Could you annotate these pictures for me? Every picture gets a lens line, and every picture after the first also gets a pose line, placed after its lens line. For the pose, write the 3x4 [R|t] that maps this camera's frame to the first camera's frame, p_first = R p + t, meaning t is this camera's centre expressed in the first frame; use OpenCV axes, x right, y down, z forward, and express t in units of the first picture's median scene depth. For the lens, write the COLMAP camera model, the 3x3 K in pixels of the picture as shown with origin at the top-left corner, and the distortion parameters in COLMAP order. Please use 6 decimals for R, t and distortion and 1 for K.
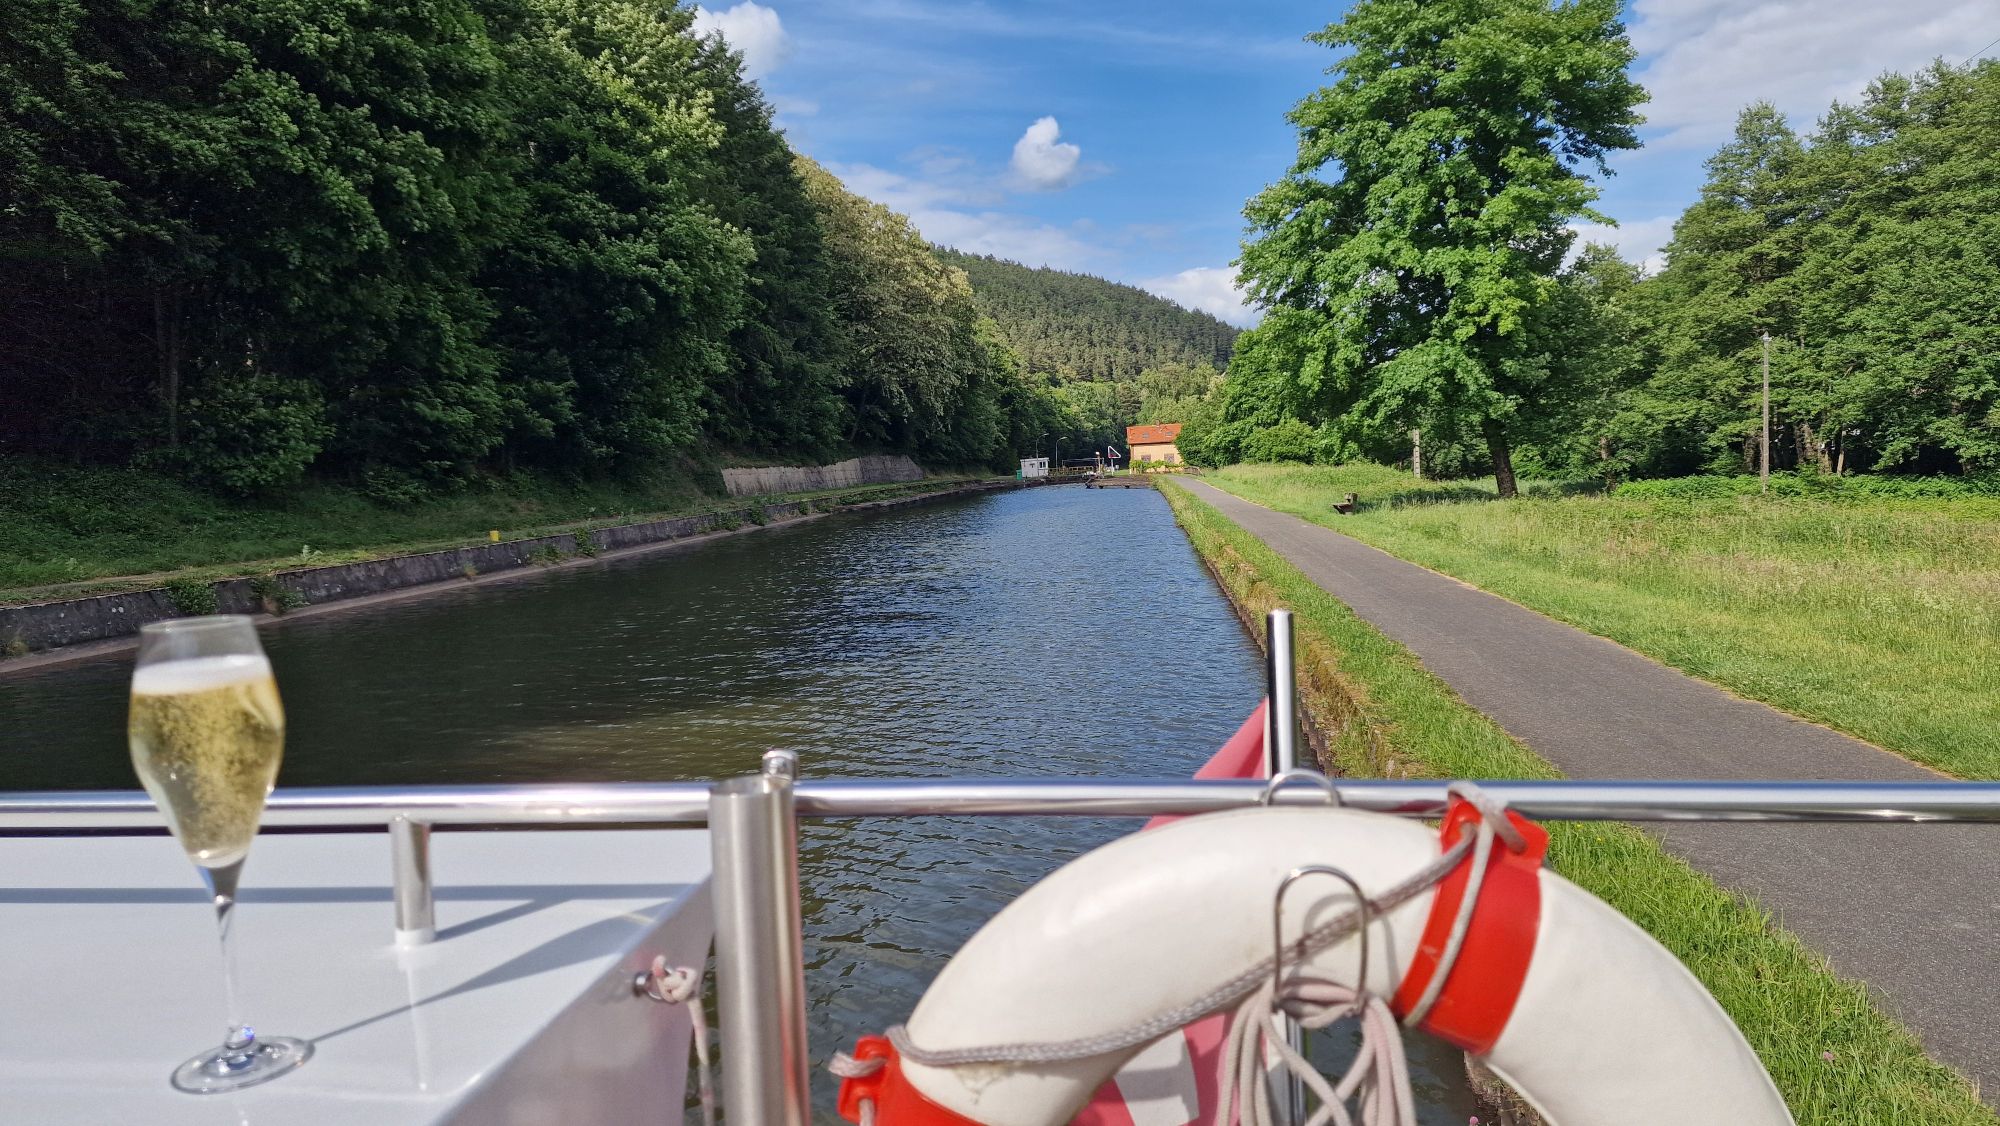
lens RADIAL K [[1377.5, 0, 1000.0], [0, 1377.5, 563.0], [0, 0, 1]] dist [0.125275, -0.122549]
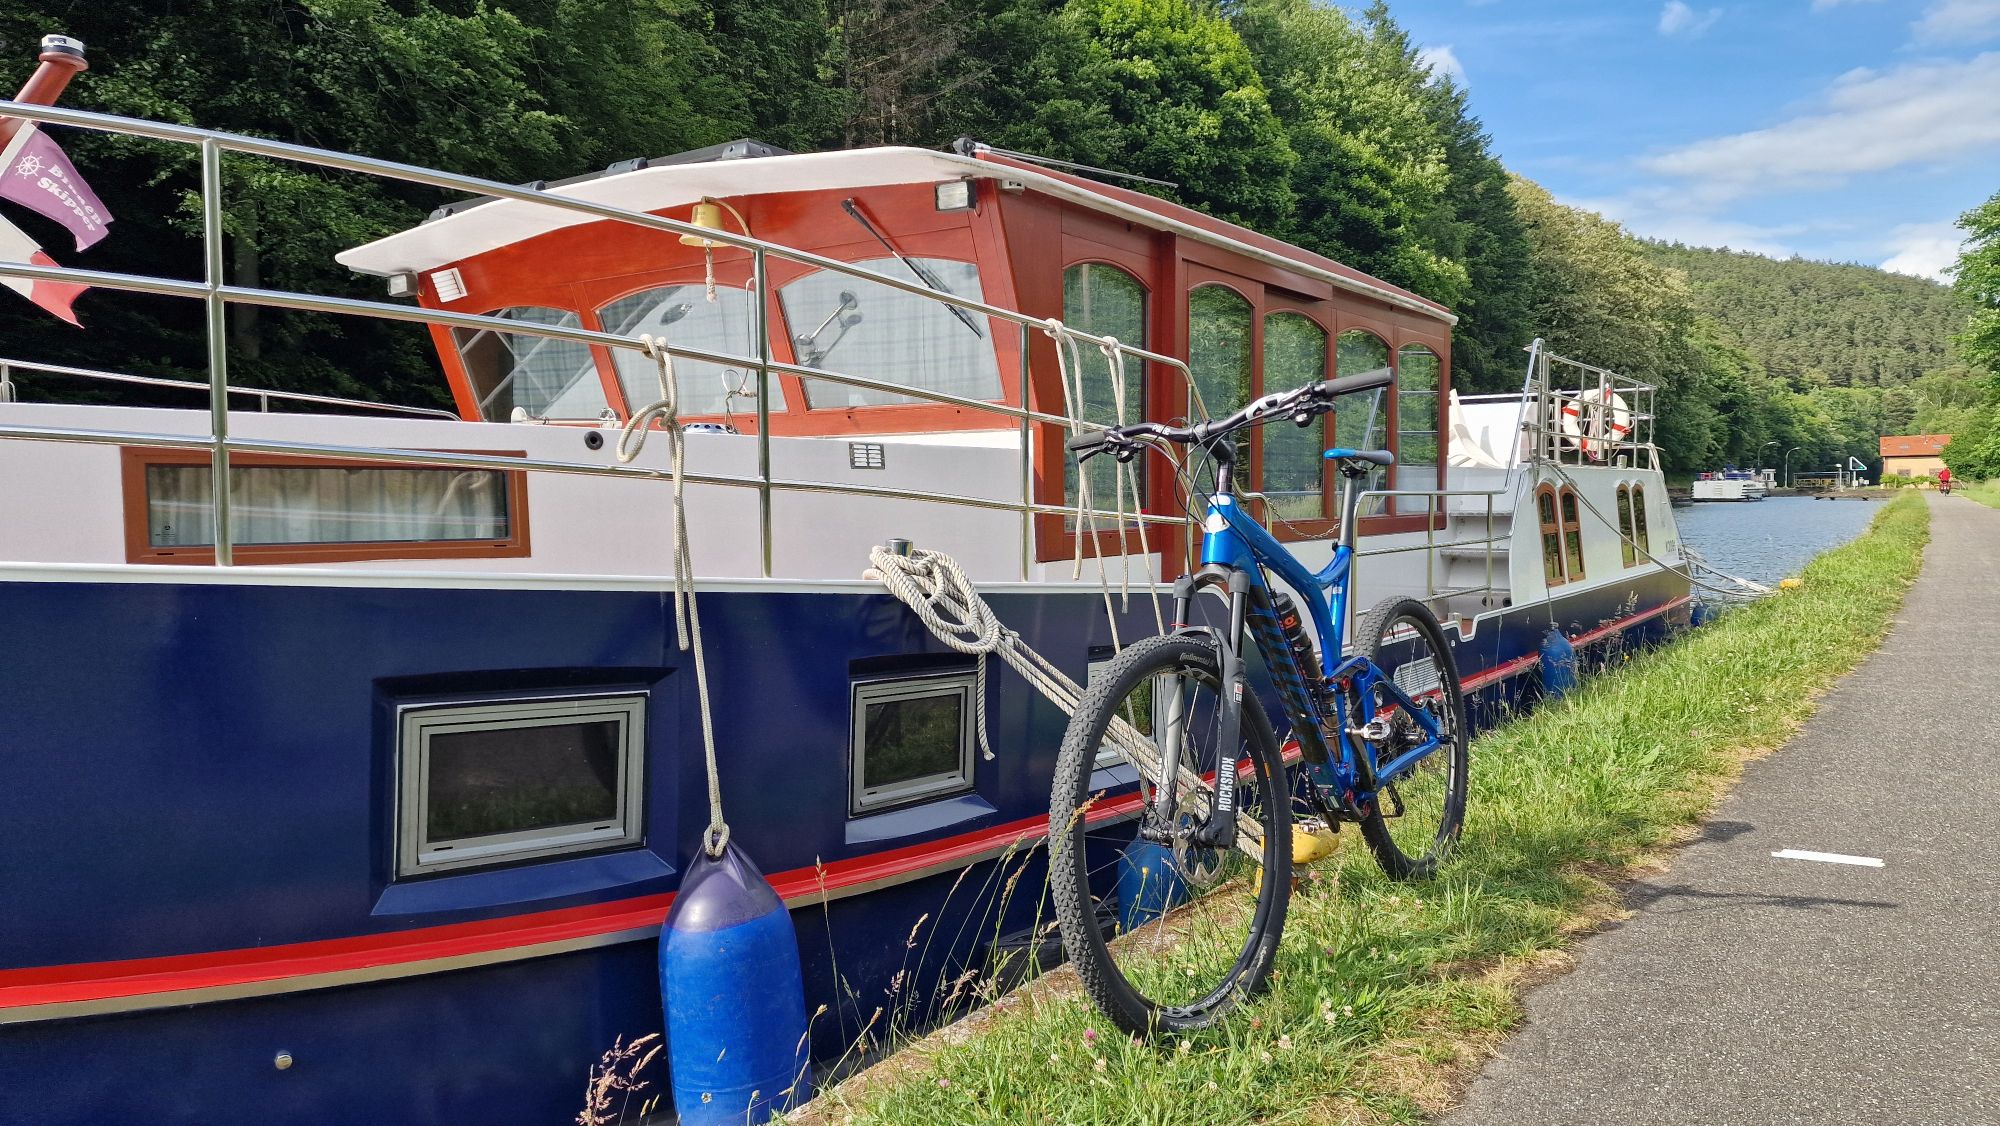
lens RADIAL K [[1377.5, 0, 1000.0], [0, 1377.5, 563.0], [0, 0, 1]] dist [0.125275, -0.122549]
pose [[0.889716, 0.055263, -0.453157, 0.013442], [-0.058814, 0.998249, 0.006263, 0.021994], [0.452710, 0.021080, 0.891409, -0.151093]]
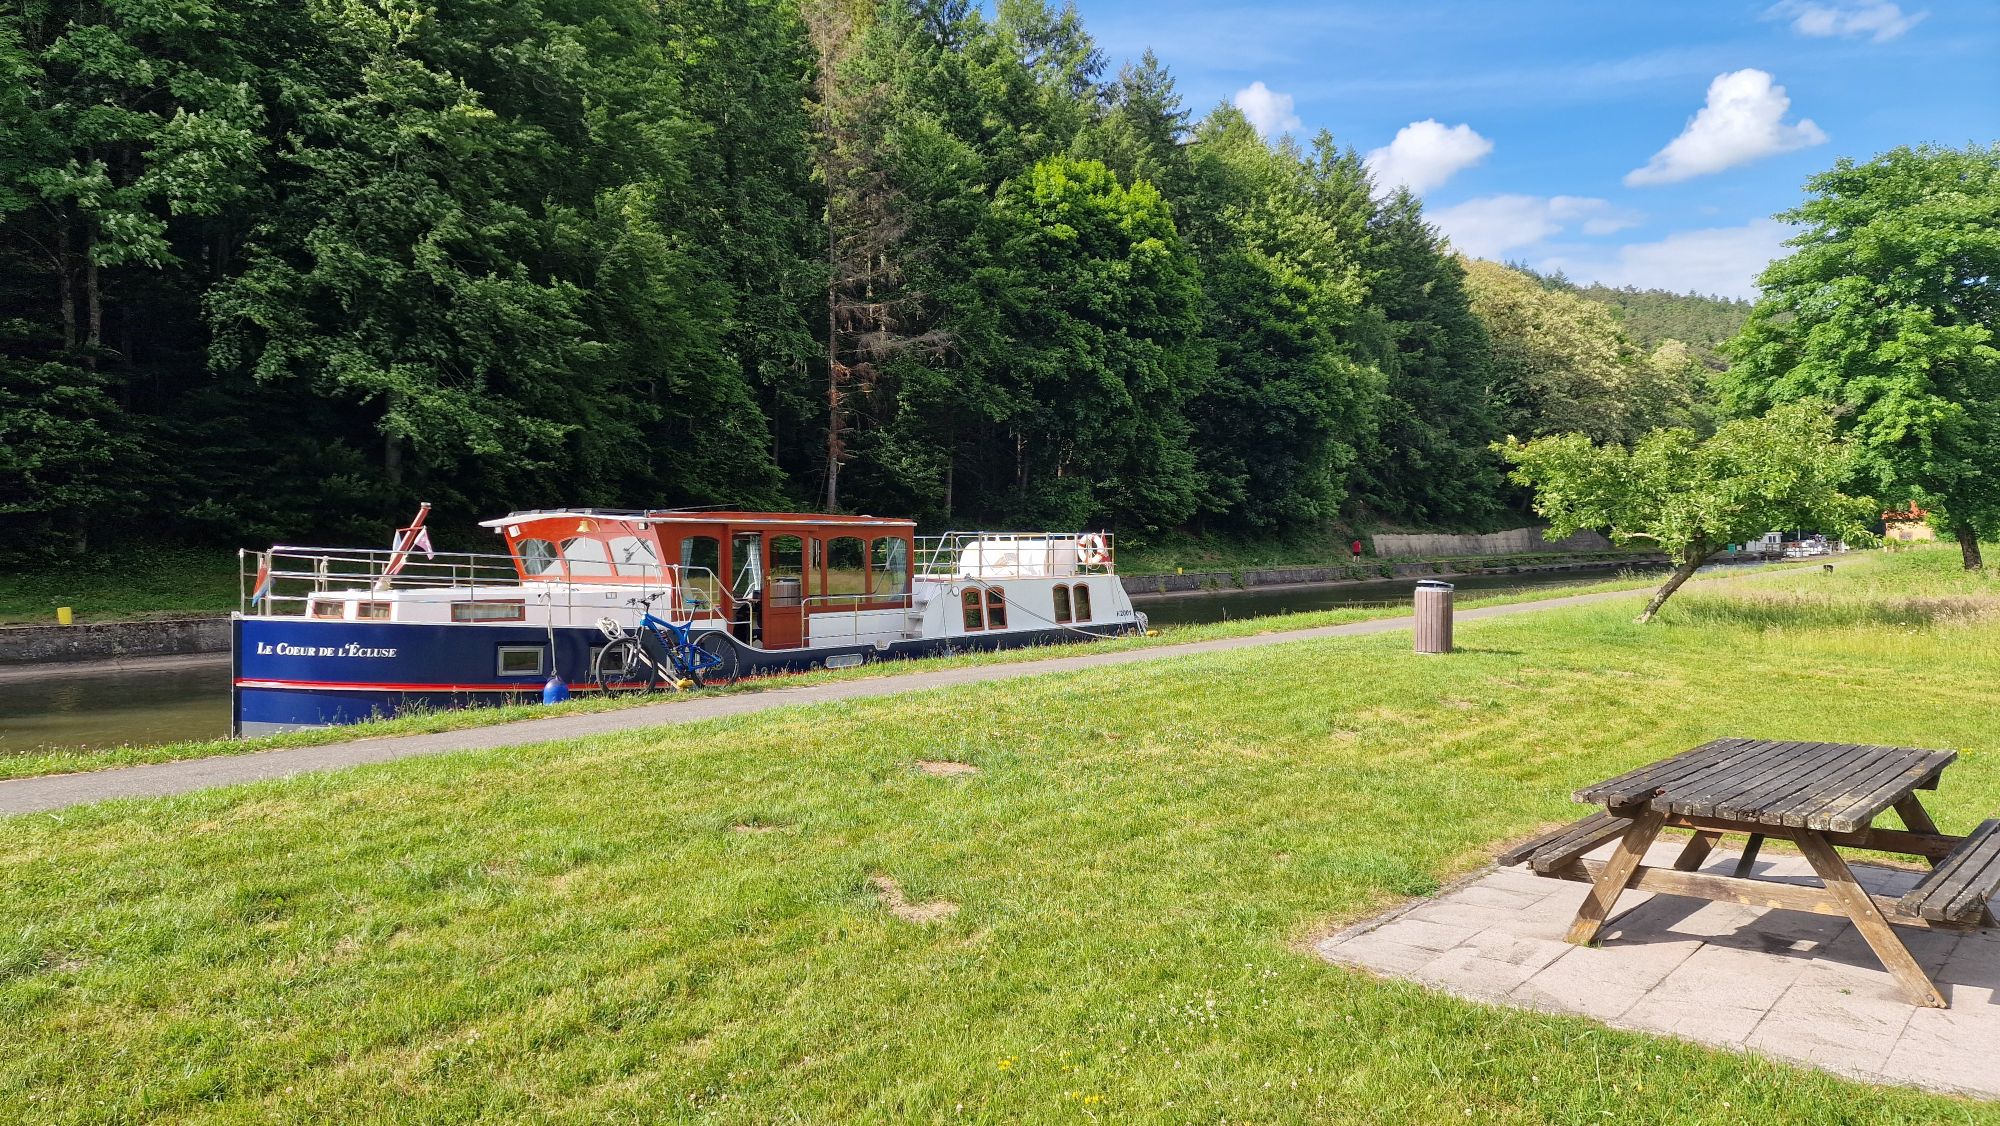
lens RADIAL K [[1367.3, 0, 914.1], [0, 1367.3, 566.2], [0, 0, 1]] dist [0.039778, -0.002835]
pose [[0.835744, 0.037145, -0.547862, 0.120960], [-0.061763, 0.997737, -0.026572, 0.017516], [0.545635, 0.056045, 0.836146, -0.241884]]
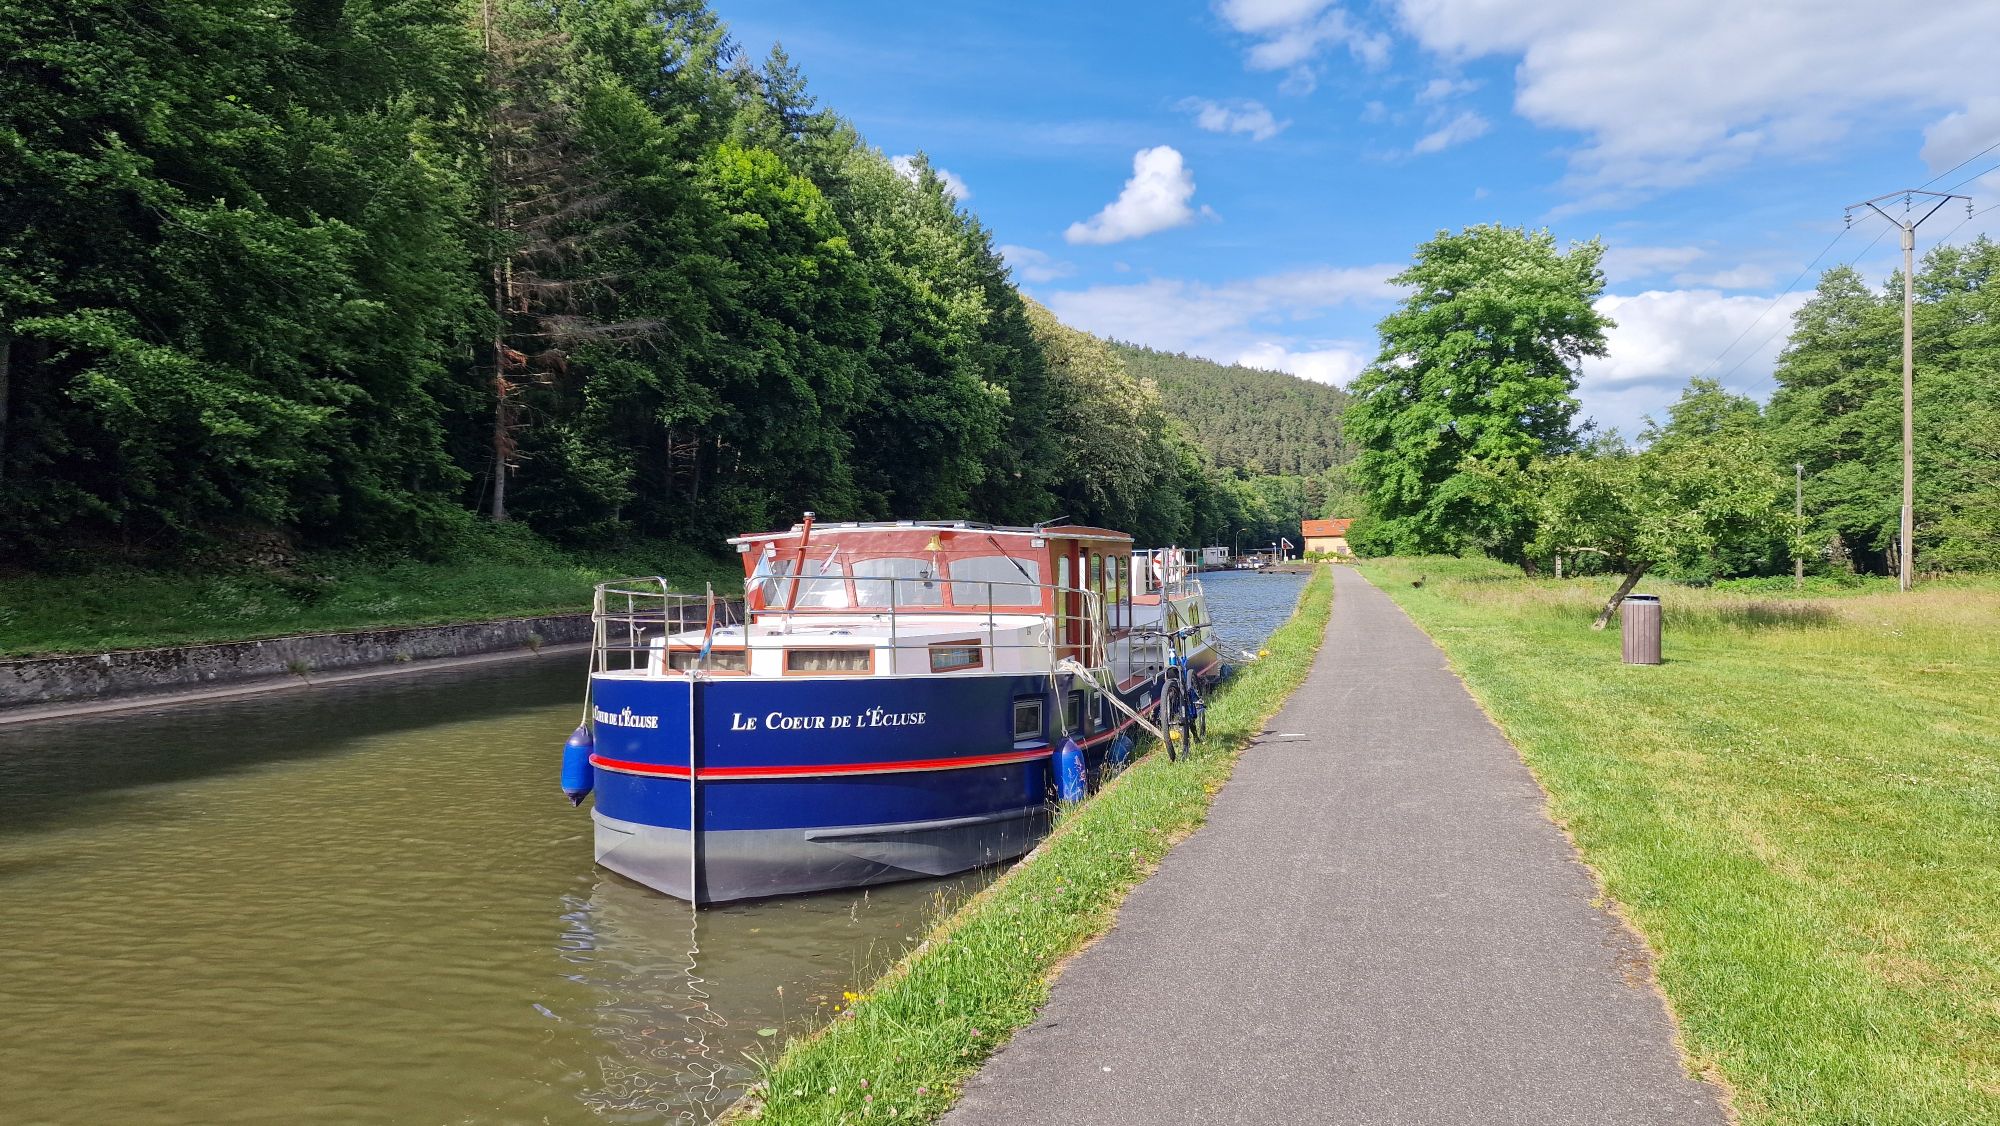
lens RADIAL K [[1377.5, 0, 1000.0], [0, 1377.5, 563.0], [0, 0, 1]] dist [0.125275, -0.122549]
pose [[0.990635, 0.026106, -0.134018, 0.005195], [-0.034473, 0.997573, -0.060500, 0.020887], [0.132113, 0.064553, 0.989130, -0.253969]]
